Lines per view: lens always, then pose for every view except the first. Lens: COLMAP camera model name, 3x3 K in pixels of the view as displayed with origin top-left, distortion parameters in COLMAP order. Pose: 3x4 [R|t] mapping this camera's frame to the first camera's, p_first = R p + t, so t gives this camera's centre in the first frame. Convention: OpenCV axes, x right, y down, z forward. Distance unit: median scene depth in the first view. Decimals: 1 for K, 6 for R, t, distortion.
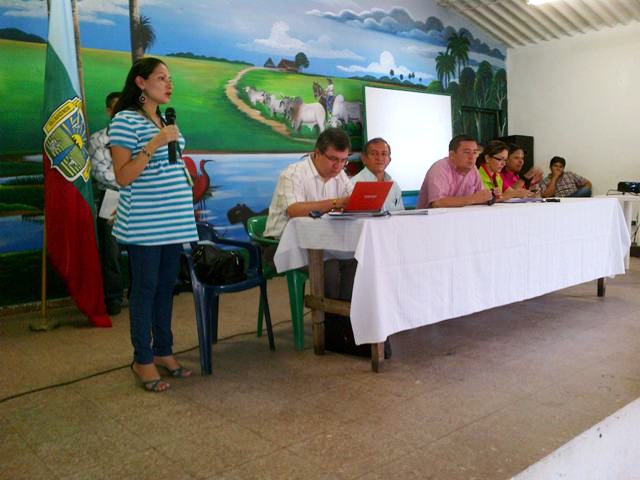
lens RADIAL K [[594.4, 0, 322.6], [0, 594.4, 237.5], [0, 0, 1]] dist [0.033469, -0.131754]
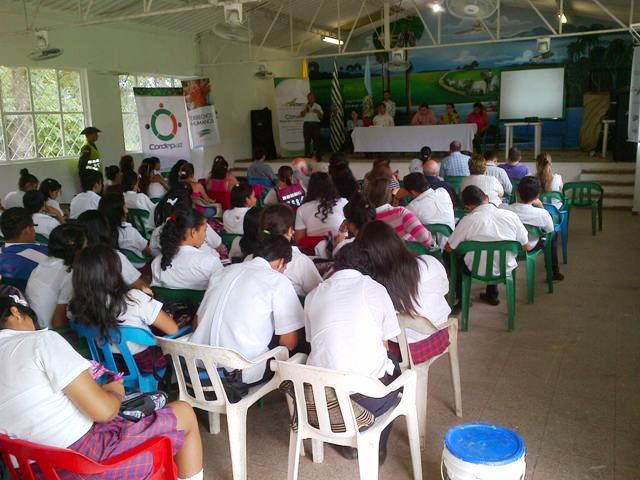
lens RADIAL K [[594.4, 0, 322.6], [0, 594.4, 237.5], [0, 0, 1]] dist [0.033469, -0.131754]
pose [[0.397947, 0.190546, -0.897402, 2.016095], [-0.062011, 0.981542, 0.180913, -0.002206], [0.915310, -0.016345, 0.402417, -0.559010]]
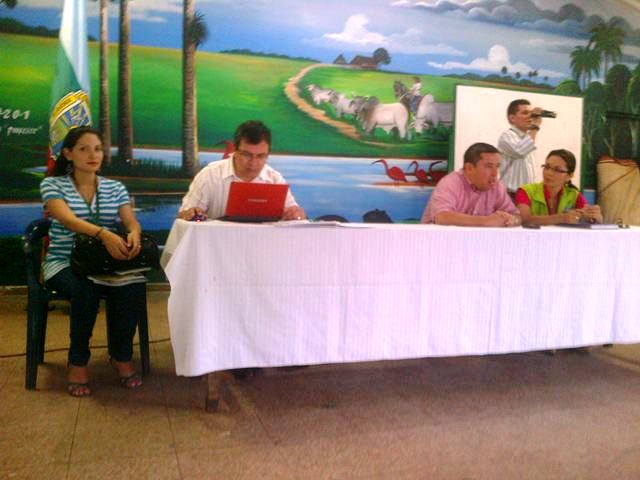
lens RADIAL K [[587.4, 0, 322.8], [0, 587.4, 242.4], [0, 0, 1]] dist [0.038340, -0.124034]
pose [[0.925197, 0.088980, -0.368908, 0.236094], [-0.093028, 0.995640, 0.006838, -0.011925], [0.367908, 0.027992, 0.929441, 0.135877]]
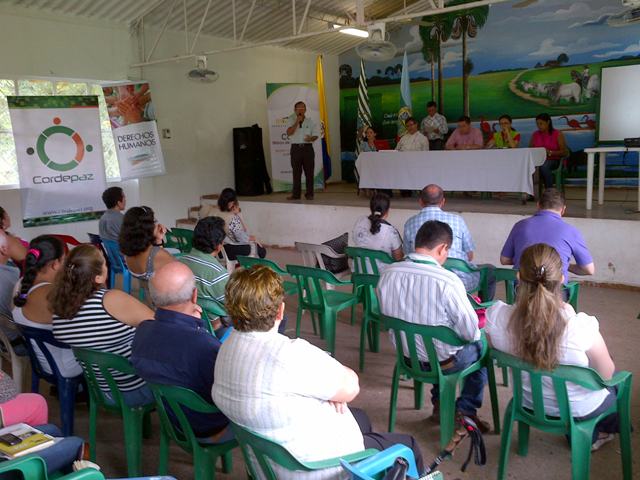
lens RADIAL K [[594.4, 0, 322.6], [0, 594.4, 237.5], [0, 0, 1]] dist [0.033469, -0.131754]
pose [[0.176969, 0.172670, -0.968952, 1.479916], [-0.064857, 0.984396, 0.163577, -0.038900], [0.982077, 0.033895, 0.185406, 0.073347]]
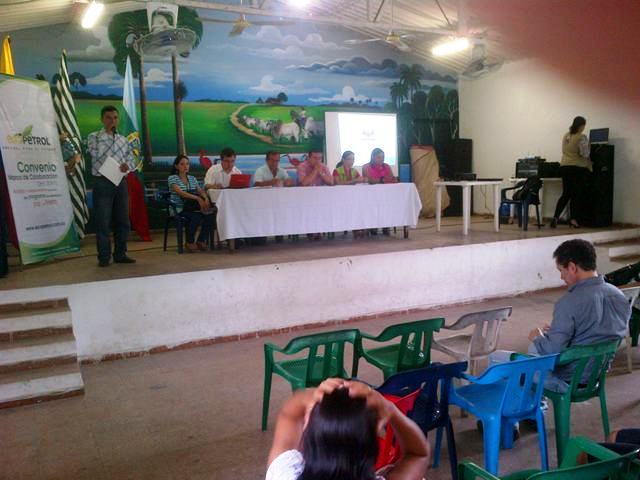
lens RADIAL K [[594.4, 0, 322.6], [0, 594.4, 237.5], [0, 0, 1]] dist [0.033469, -0.131754]
pose [[0.972717, 0.032831, -0.229661, 0.454477], [-0.027117, 0.999240, 0.027996, 0.038300], [0.230406, -0.021004, 0.972868, -0.565633]]
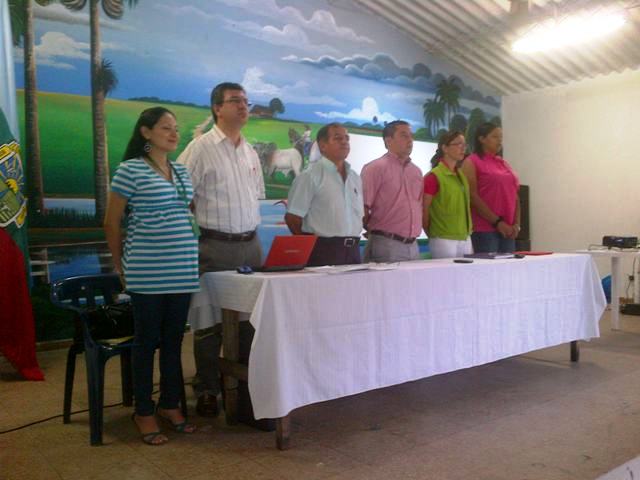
lens RADIAL K [[594.4, 0, 322.6], [0, 594.4, 237.5], [0, 0, 1]] dist [0.033469, -0.131754]
pose [[0.998941, 0.017457, -0.042575, 0.084669], [-0.020526, 0.997139, -0.072749, -0.011793], [0.041183, 0.073546, 0.996441, 0.042676]]
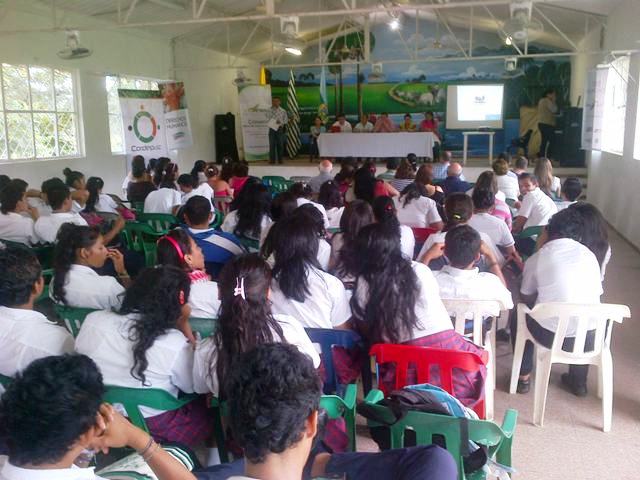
lens RADIAL K [[594.4, 0, 322.6], [0, 594.4, 237.5], [0, 0, 1]] dist [0.033469, -0.131754]
pose [[0.549748, 0.174421, -0.816918, 1.978227], [-0.080629, 0.984471, 0.155935, 0.025079], [0.831430, -0.019858, 0.555274, -0.840947]]
